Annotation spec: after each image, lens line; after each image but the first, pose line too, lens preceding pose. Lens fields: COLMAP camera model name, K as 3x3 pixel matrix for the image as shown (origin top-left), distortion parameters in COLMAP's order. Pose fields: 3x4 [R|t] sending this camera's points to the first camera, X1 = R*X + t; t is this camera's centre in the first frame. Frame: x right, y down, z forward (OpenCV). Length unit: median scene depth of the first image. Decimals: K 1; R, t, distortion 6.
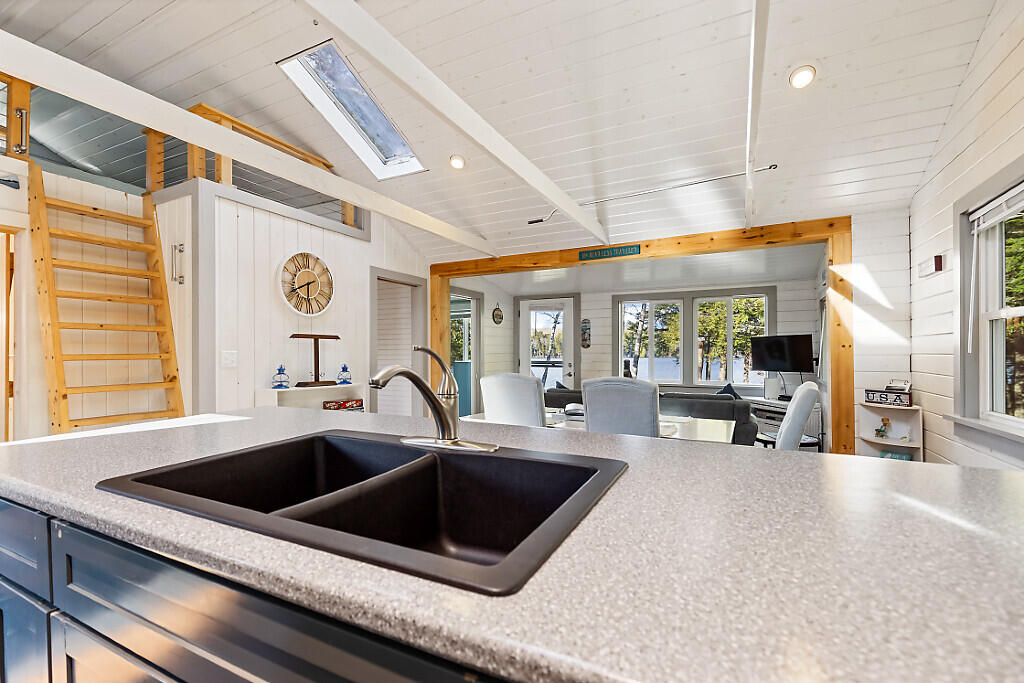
lens RADIAL K [[458.3, 0, 505.1], [0, 458.3, 352.4], [0, 0, 1]] dist [0.002083, -0.000405]
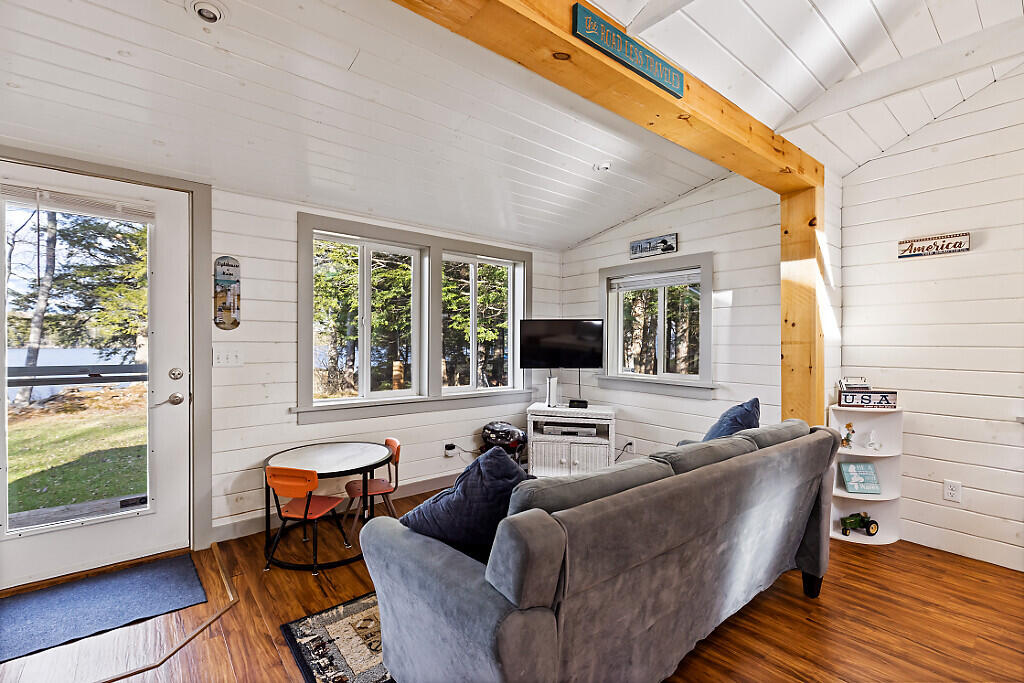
lens RADIAL K [[458.3, 0, 503.6], [0, 458.3, 346.2], [0, 0, 1]] dist [0.002083, -0.000405]
pose [[0.405548, -0.002533, 0.914070, -0.089740], [-0.004183, 0.999981, 0.004627, 0.002350], [-0.914064, -0.005700, 0.405530, 0.621466]]
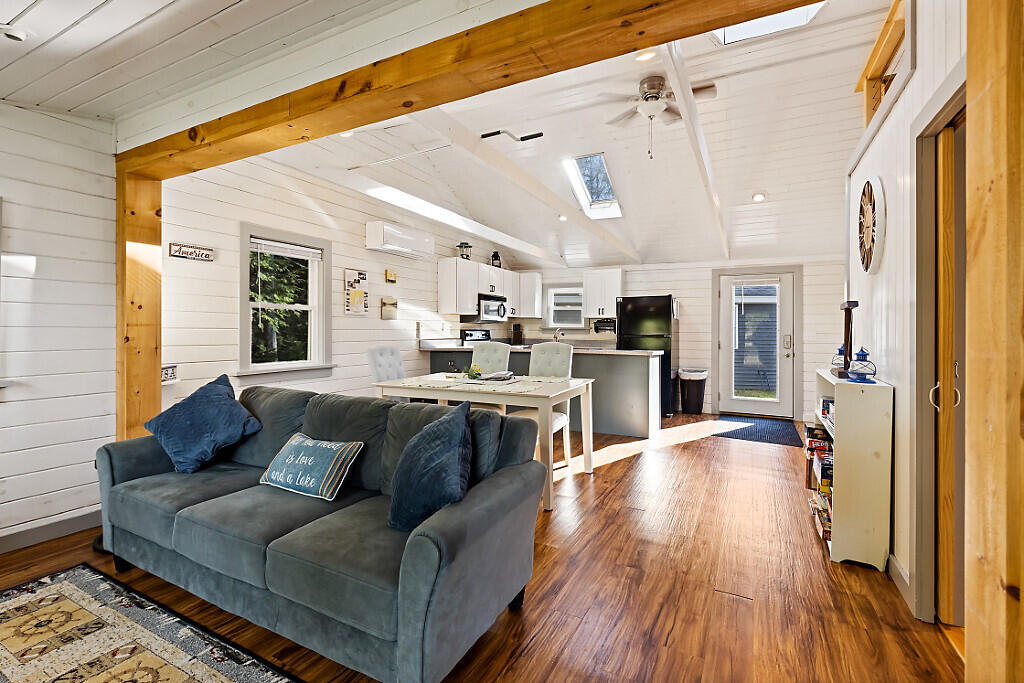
lens RADIAL K [[458.3, 0, 513.6], [0, 458.3, 334.4], [0, 0, 1]] dist [0.002083, -0.000405]
pose [[-0.999990, 0.001321, 0.004210, 0.117860], [0.001361, 0.999954, 0.009469, 0.006398], [-0.004198, 0.009475, -0.999946, 1.122978]]
